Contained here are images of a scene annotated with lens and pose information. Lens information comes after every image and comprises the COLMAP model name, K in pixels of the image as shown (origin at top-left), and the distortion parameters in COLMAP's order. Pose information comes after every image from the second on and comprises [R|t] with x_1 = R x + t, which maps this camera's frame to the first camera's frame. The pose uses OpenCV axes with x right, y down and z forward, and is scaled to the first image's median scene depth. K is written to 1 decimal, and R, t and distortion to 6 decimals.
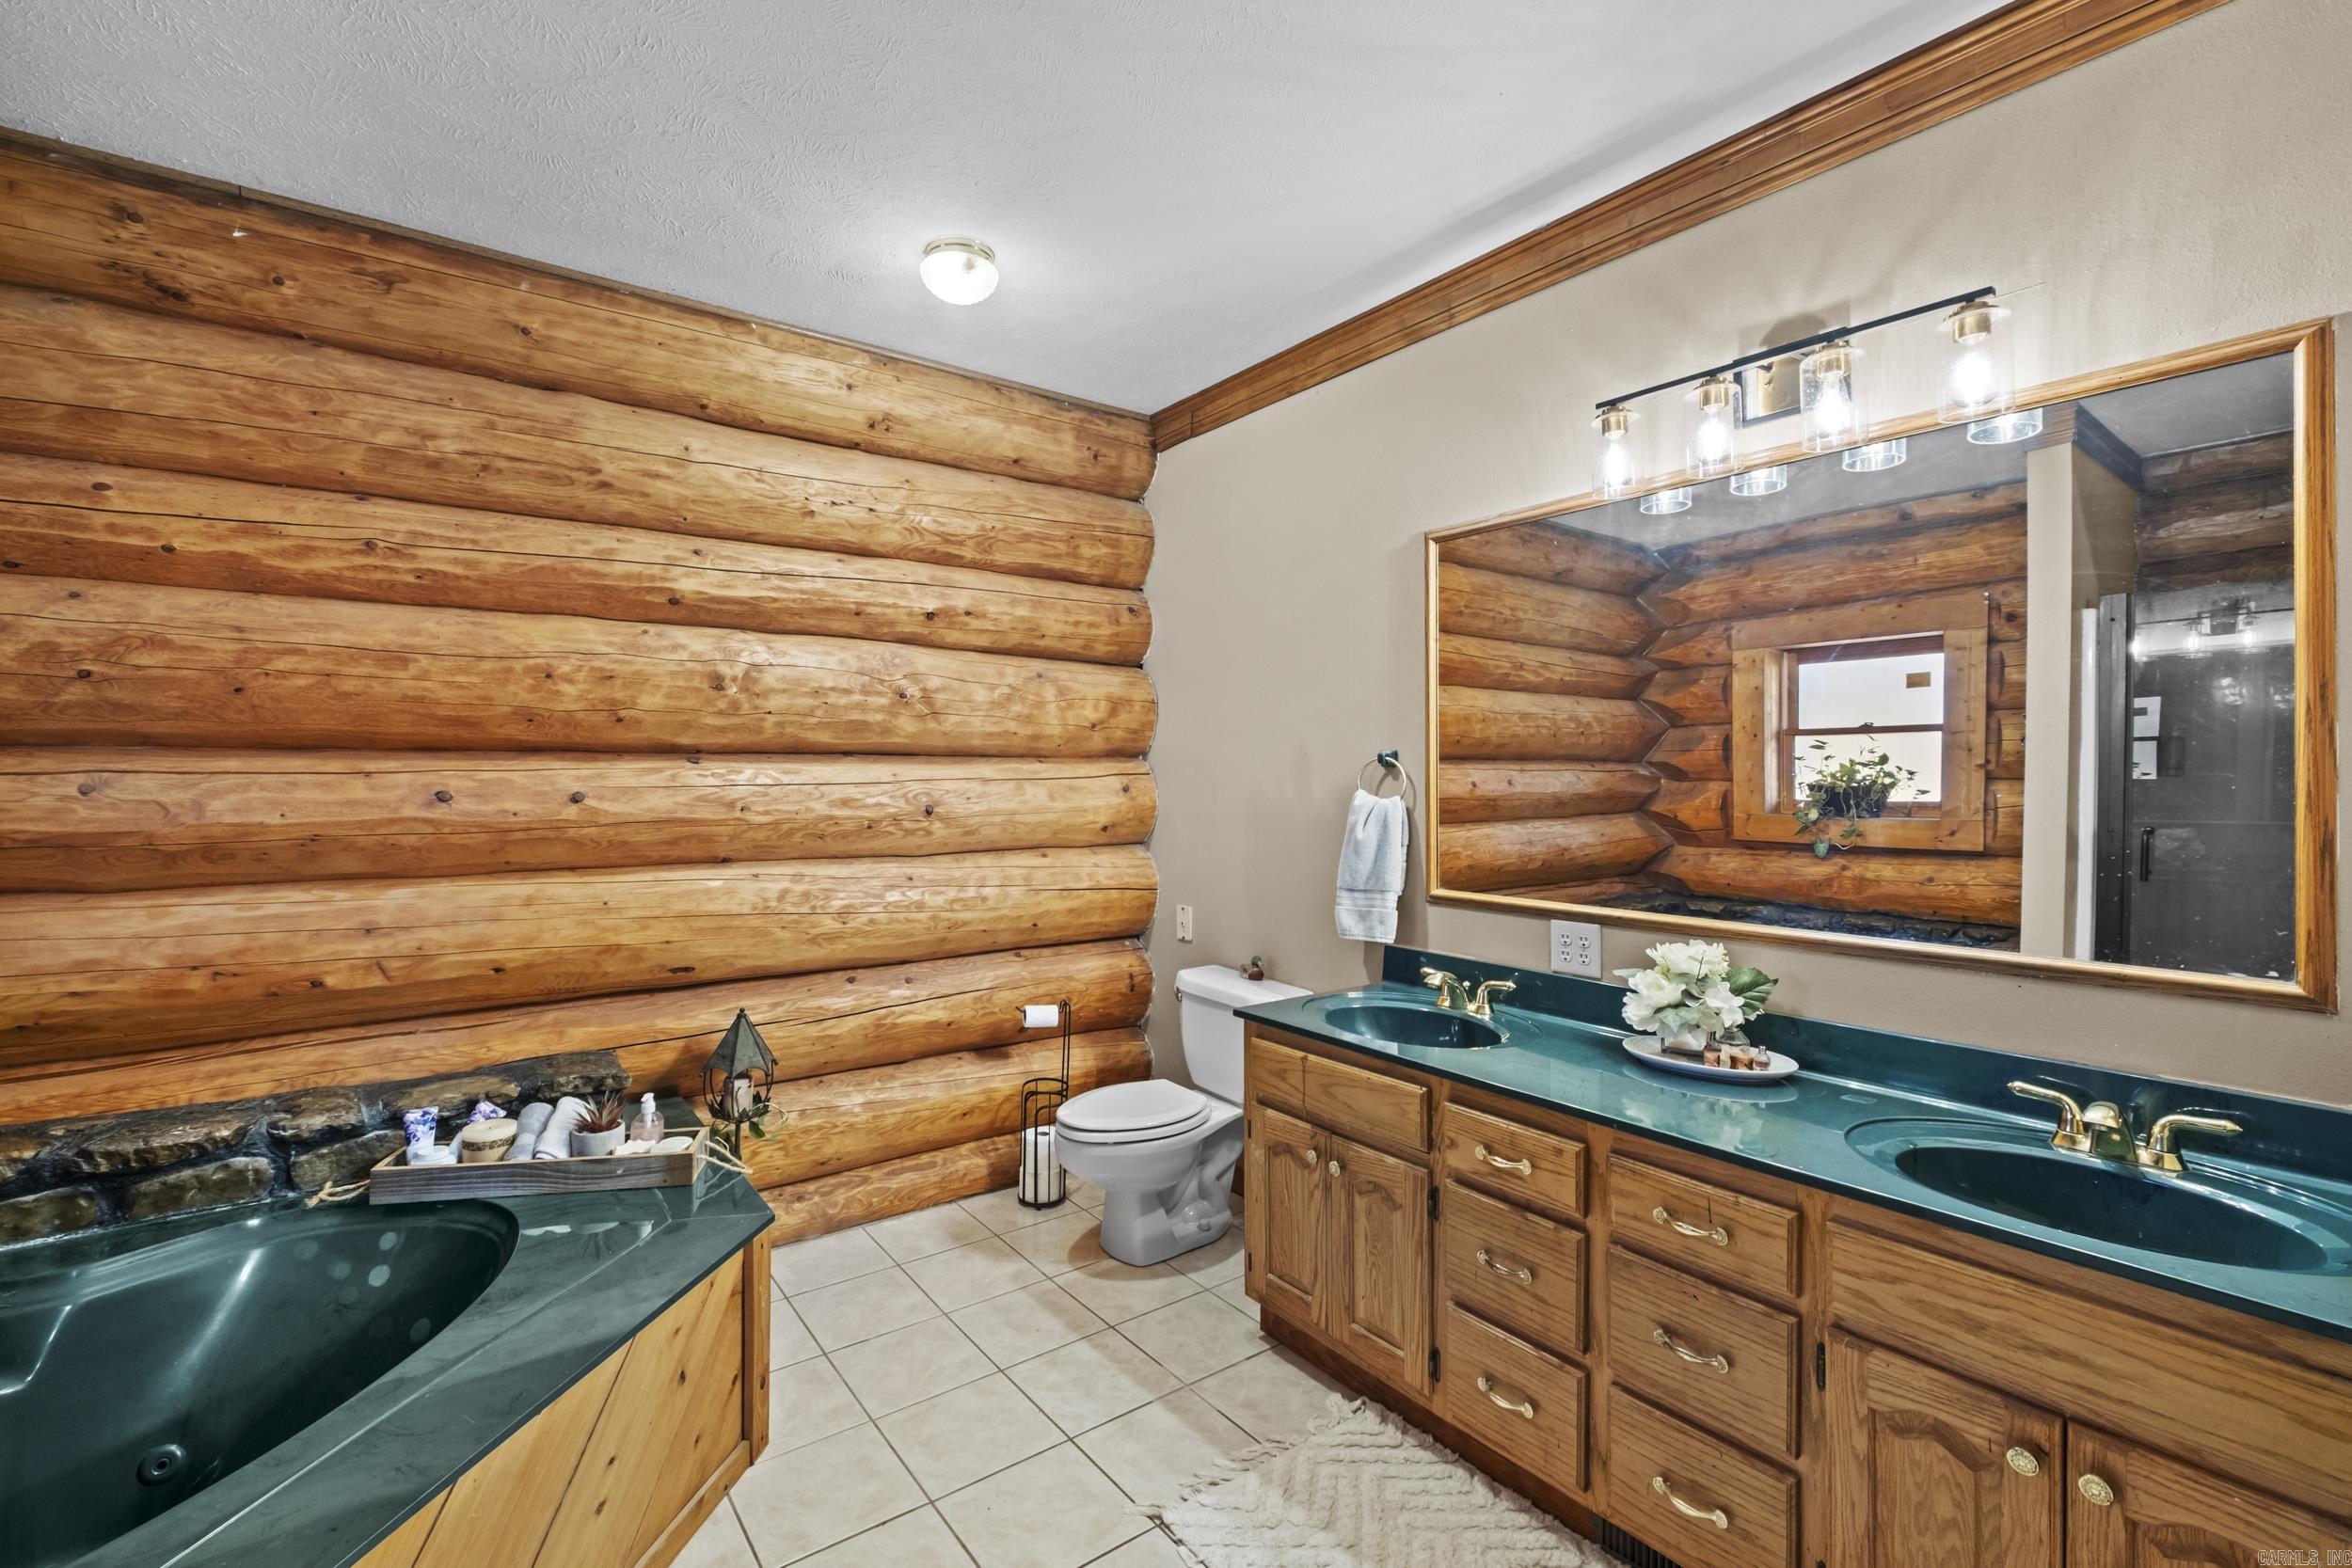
lens RADIAL K [[1006.2, 0, 1175.6], [0, 1006.2, 776.6], [0, 0, 1]] dist [-0.006521, -0.000139]
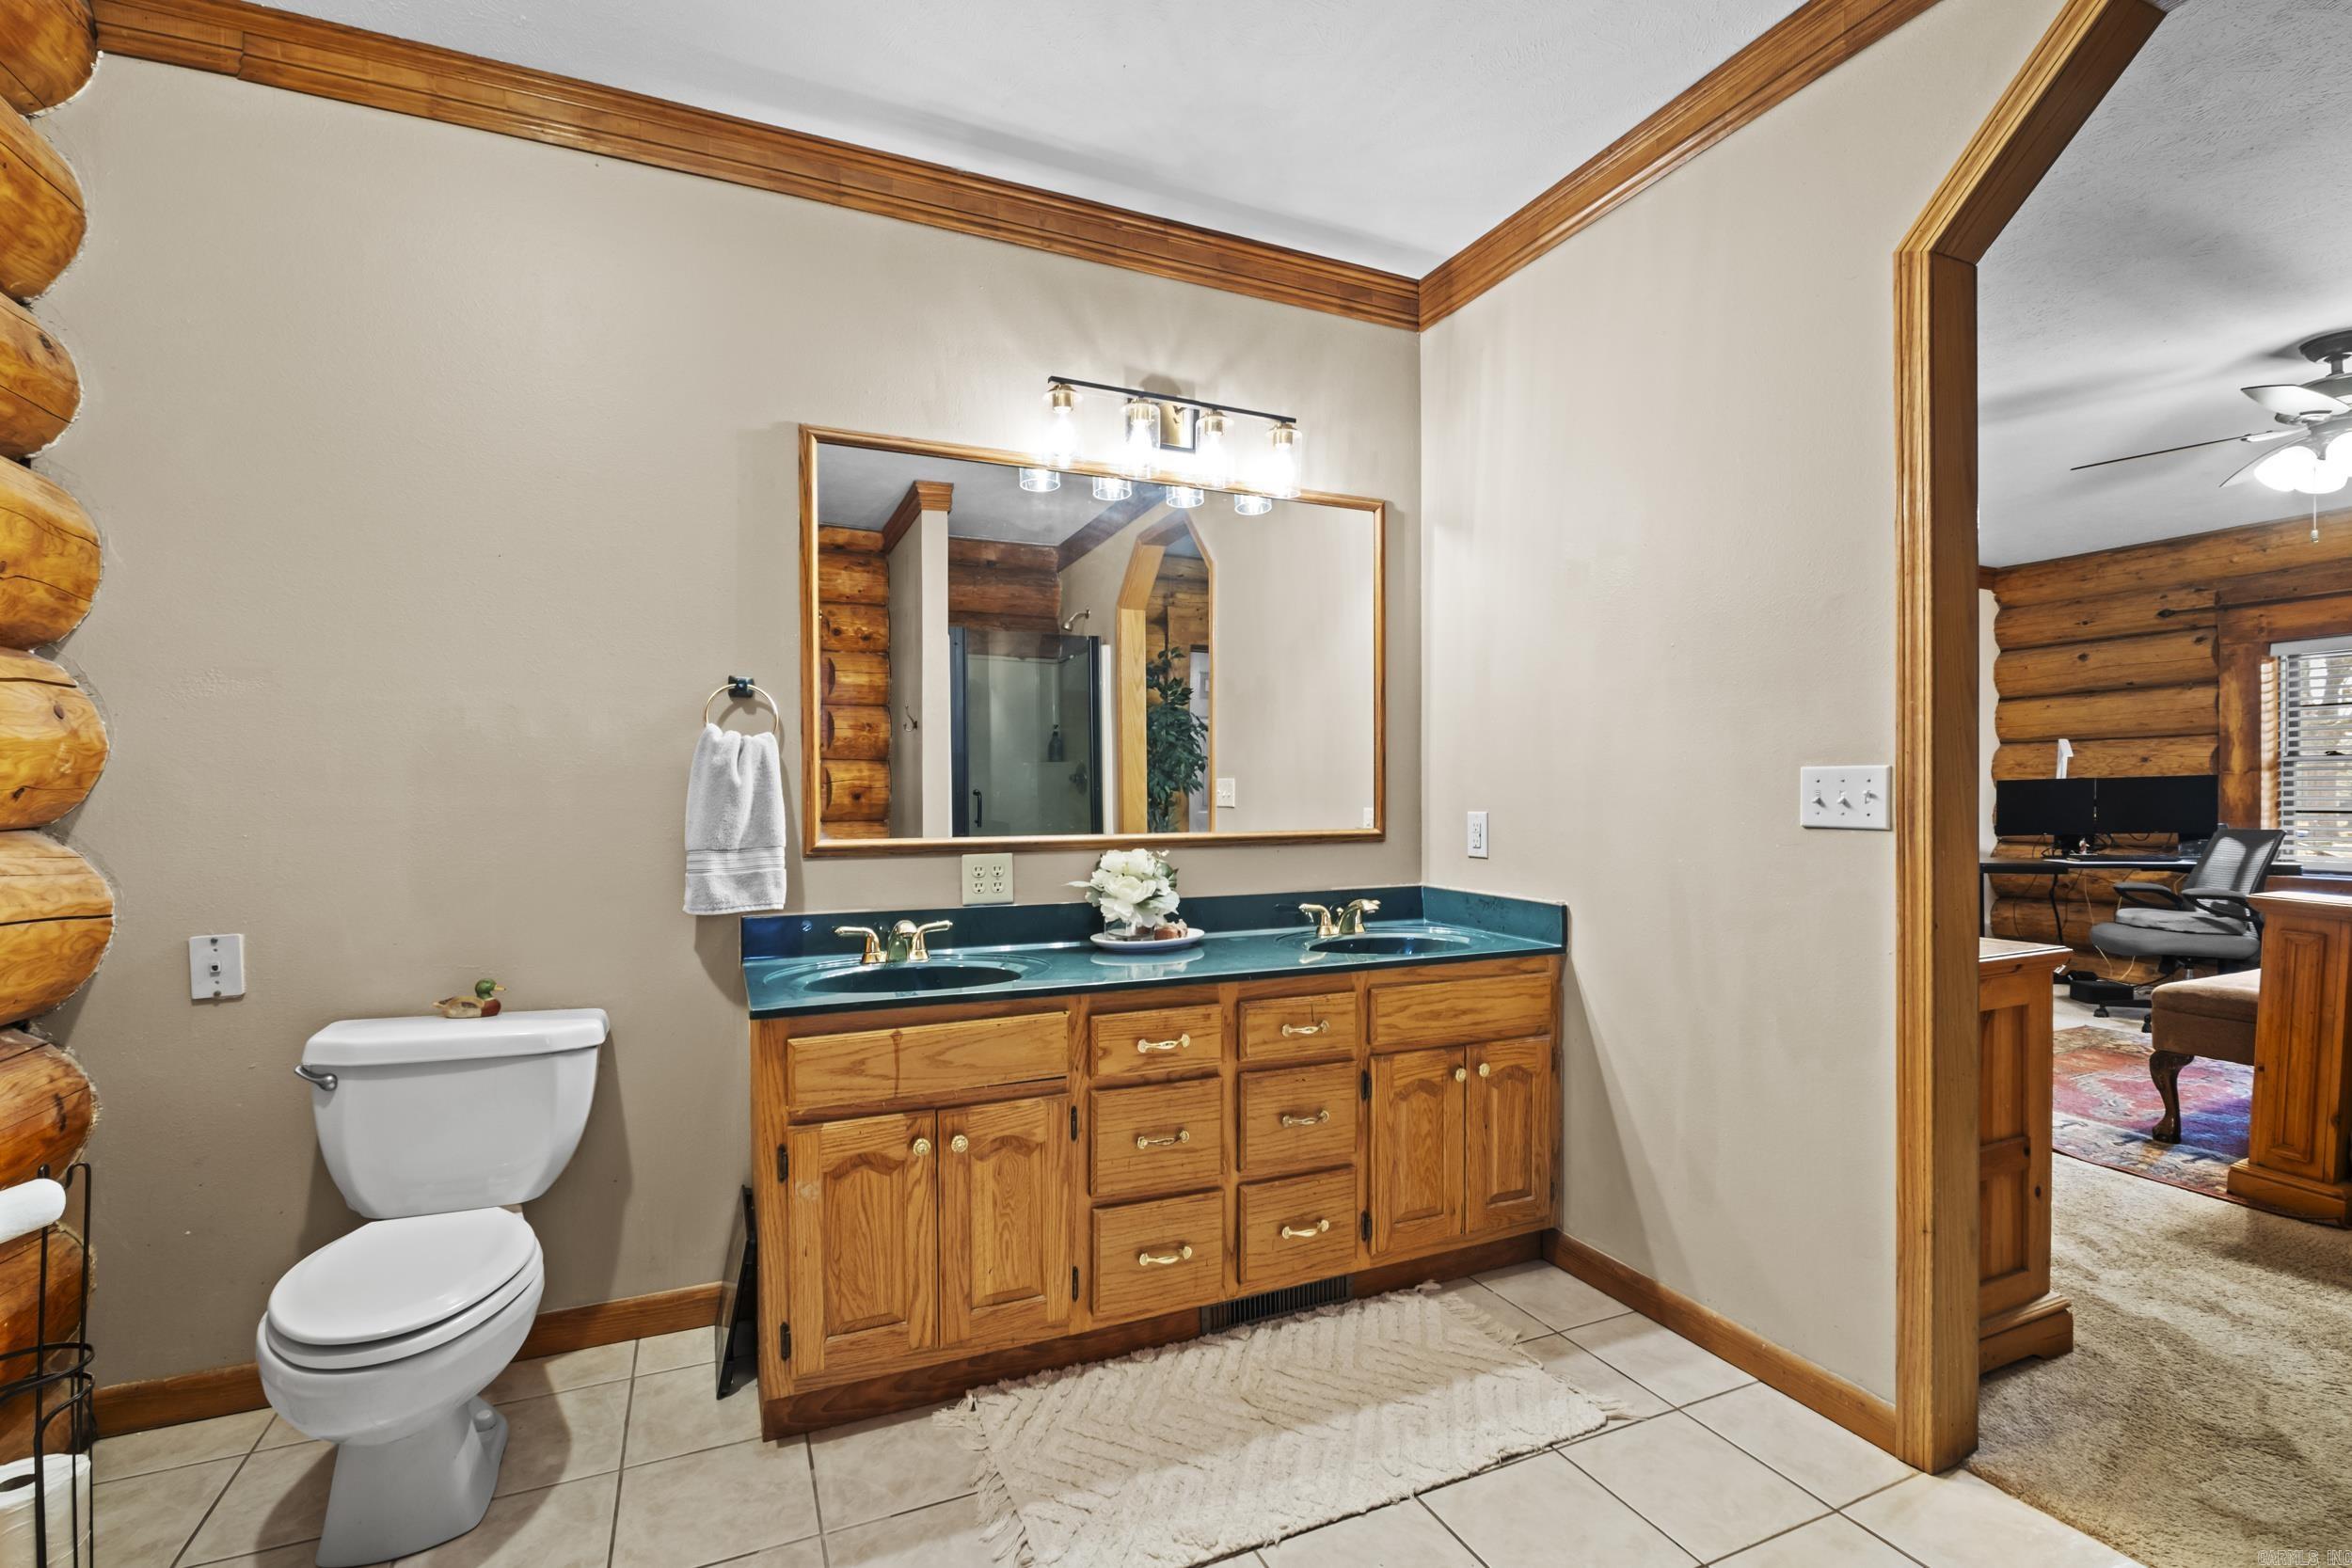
lens RADIAL K [[1038.1, 0, 1153.3], [0, 1038.1, 793.7], [0, 0, 1]] dist [-0.006289, 0.000091]
pose [[0.240892, -0.004572, 0.970541, -0.606385], [0.002835, 0.999988, 0.004007, 0.077222], [-0.970548, 0.001786, 0.240902, 0.563648]]
